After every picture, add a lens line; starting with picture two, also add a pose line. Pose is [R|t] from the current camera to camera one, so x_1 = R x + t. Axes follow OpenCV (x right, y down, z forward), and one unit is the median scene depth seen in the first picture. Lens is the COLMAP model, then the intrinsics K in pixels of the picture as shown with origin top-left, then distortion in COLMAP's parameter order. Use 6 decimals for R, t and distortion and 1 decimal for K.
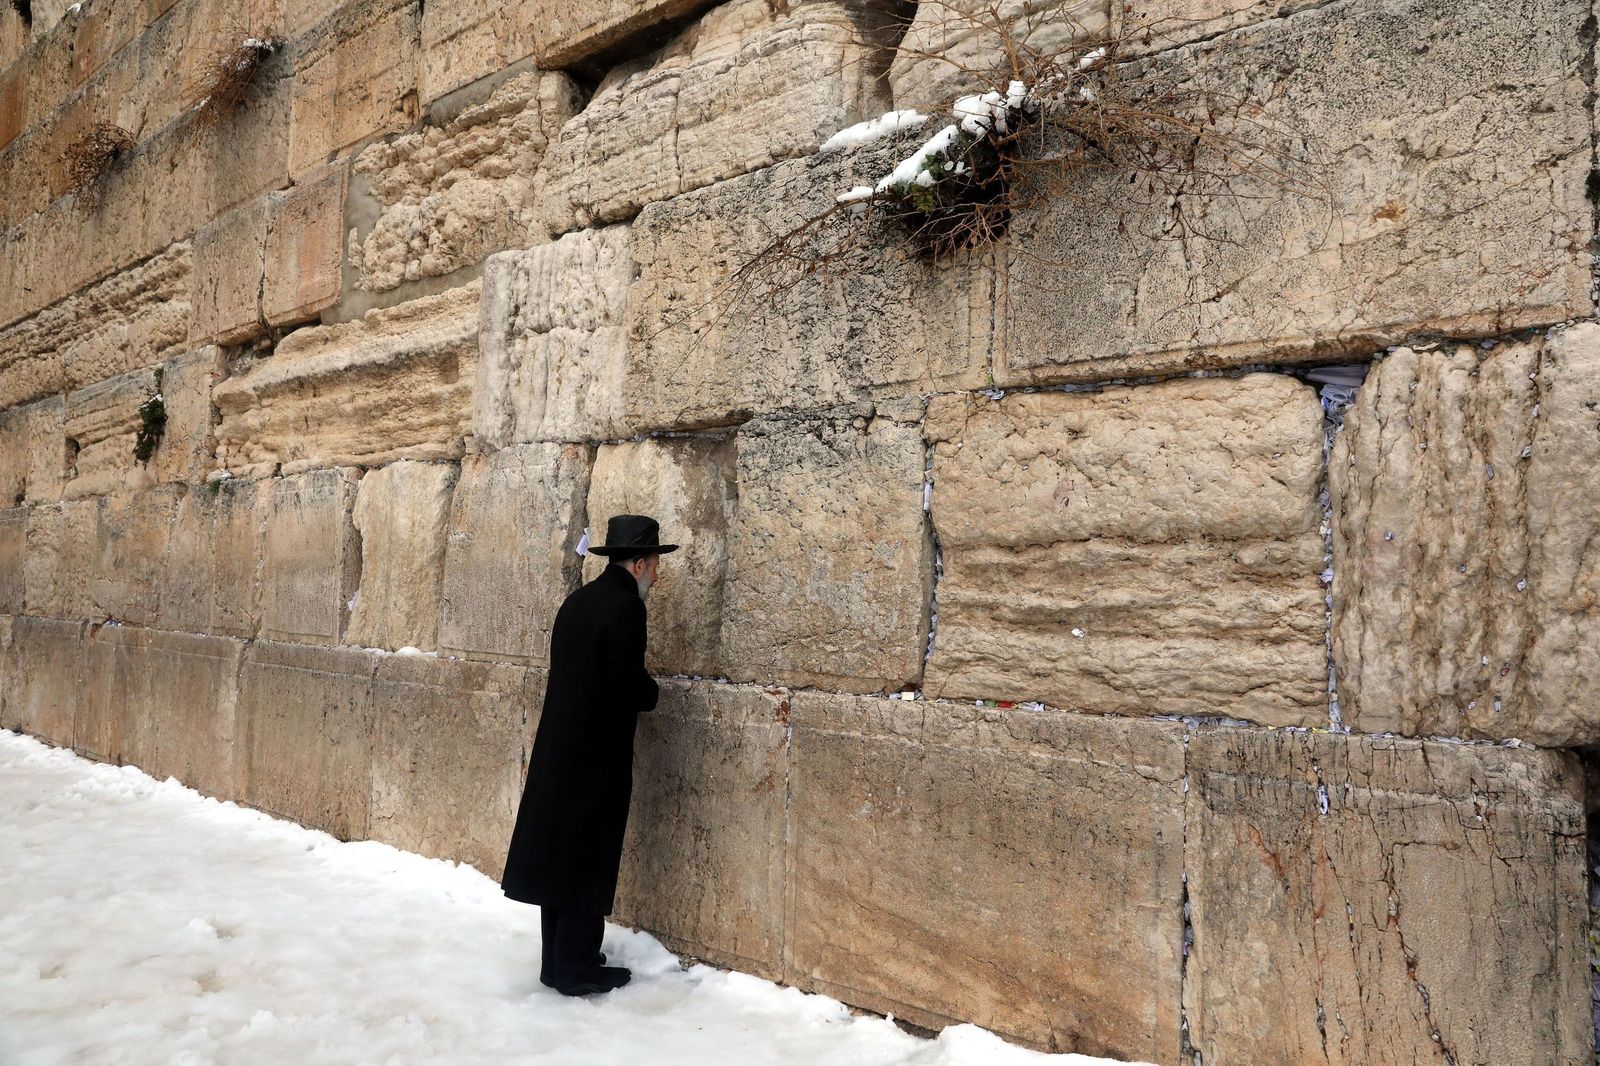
lens RADIAL K [[1091.2, 0, 800.0], [0, 1091.2, 533.0], [0, 0, 1]] dist [-0.108760, 0.087415]
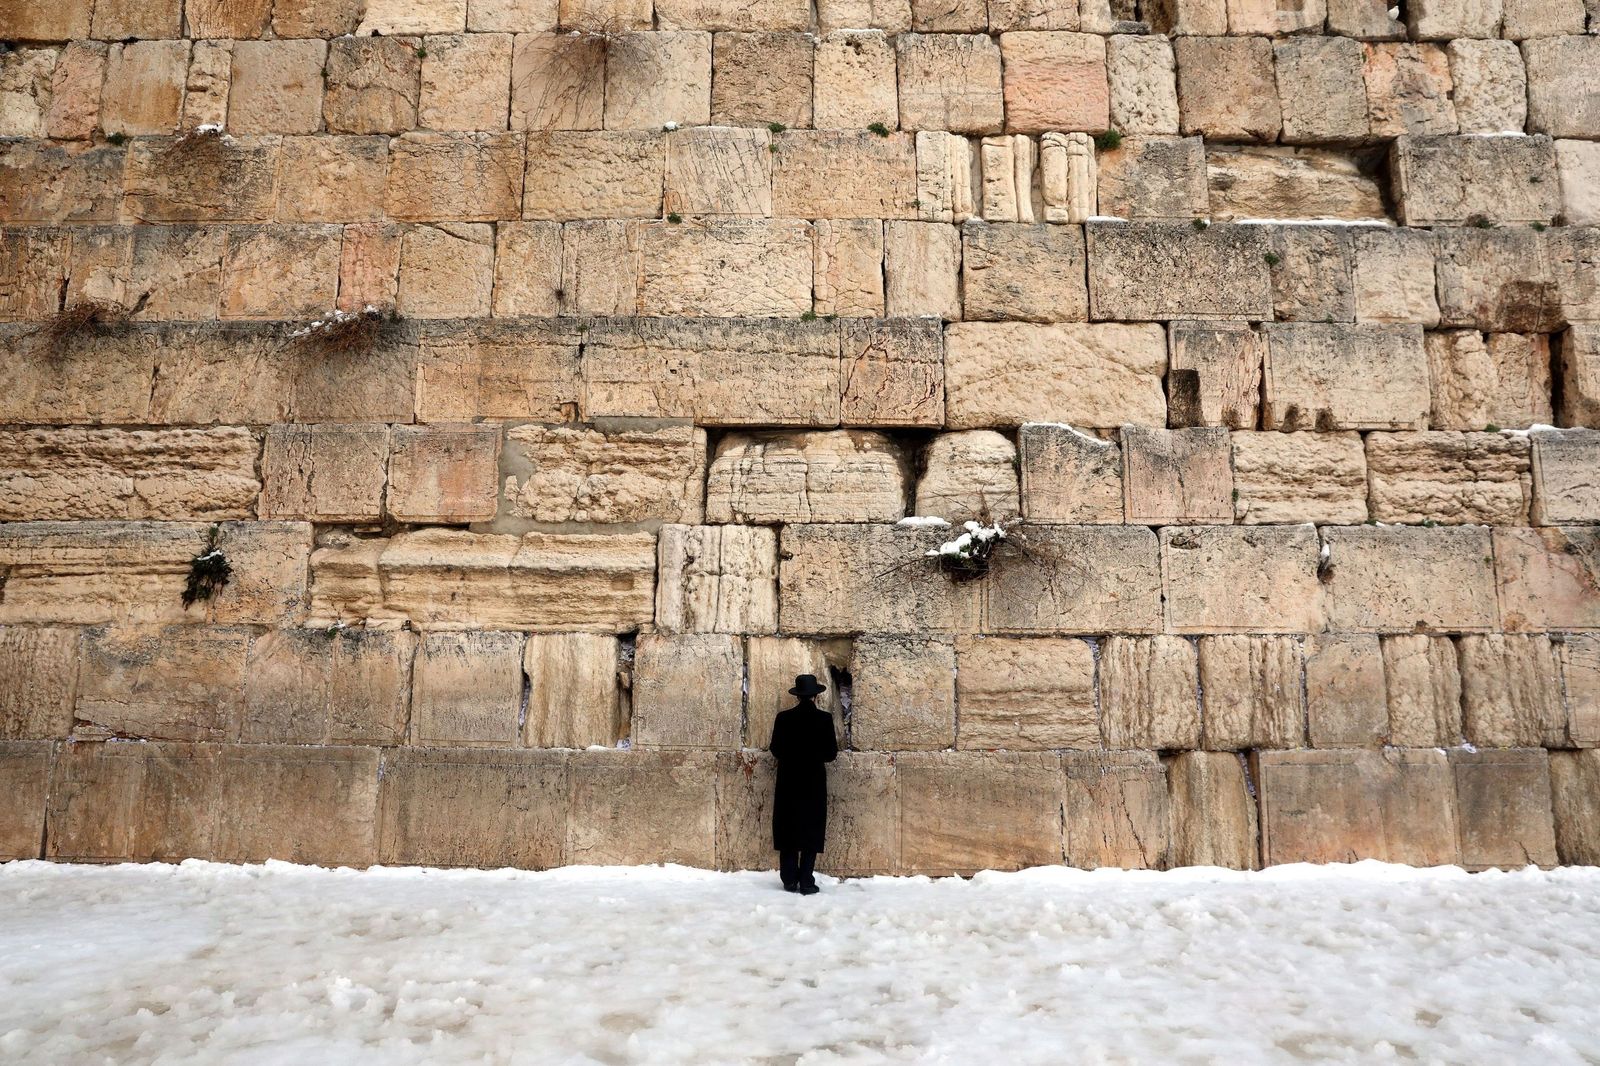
lens RADIAL K [[1091.2, 0, 800.0], [0, 1091.2, 533.0], [0, 0, 1]] dist [-0.108760, 0.087415]
pose [[0.779966, 0.089497, 0.619389, -1.710231], [-0.027023, 0.993615, -0.109540, -0.067901], [-0.625238, 0.068699, 0.777405, -0.771240]]
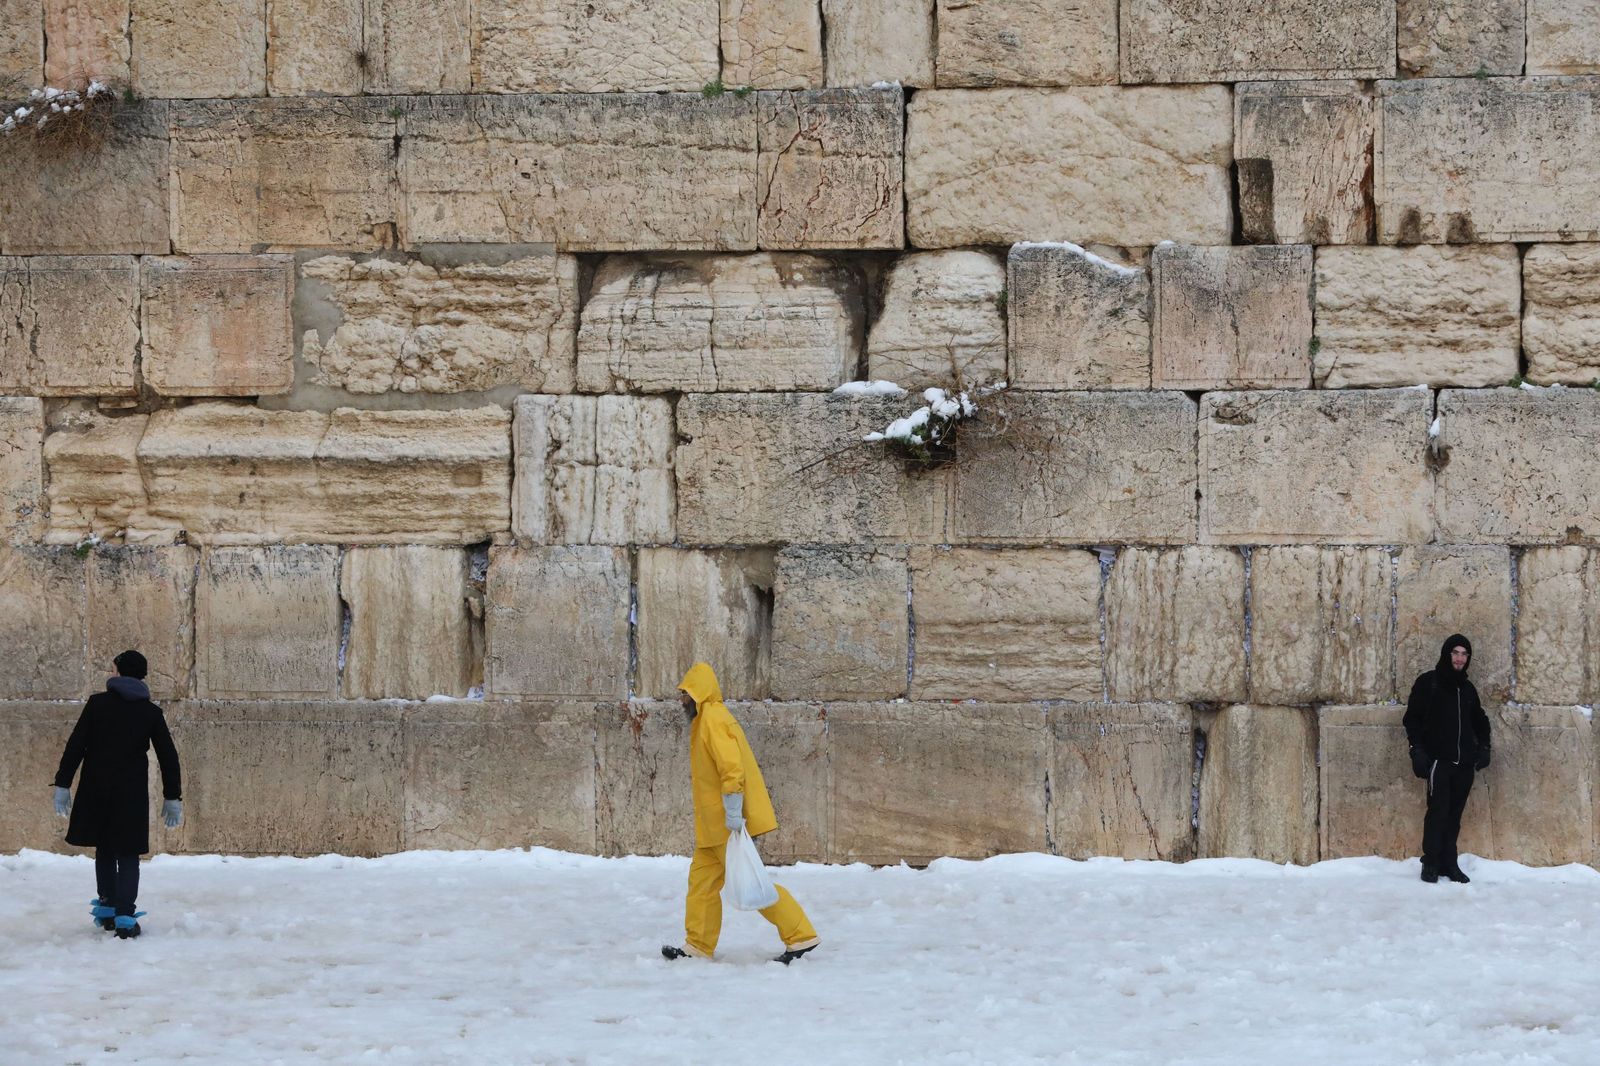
lens RADIAL K [[5354.7, 0, 800.0], [0, 5354.7, 533.0], [0, 0, 1]] dist [0.188600, 2.503245]
pose [[0.875697, -0.030793, 0.481877, -4.349005], [-0.008226, 0.996868, 0.078652, -0.839848], [-0.482790, -0.072840, 0.872702, -6.757871]]
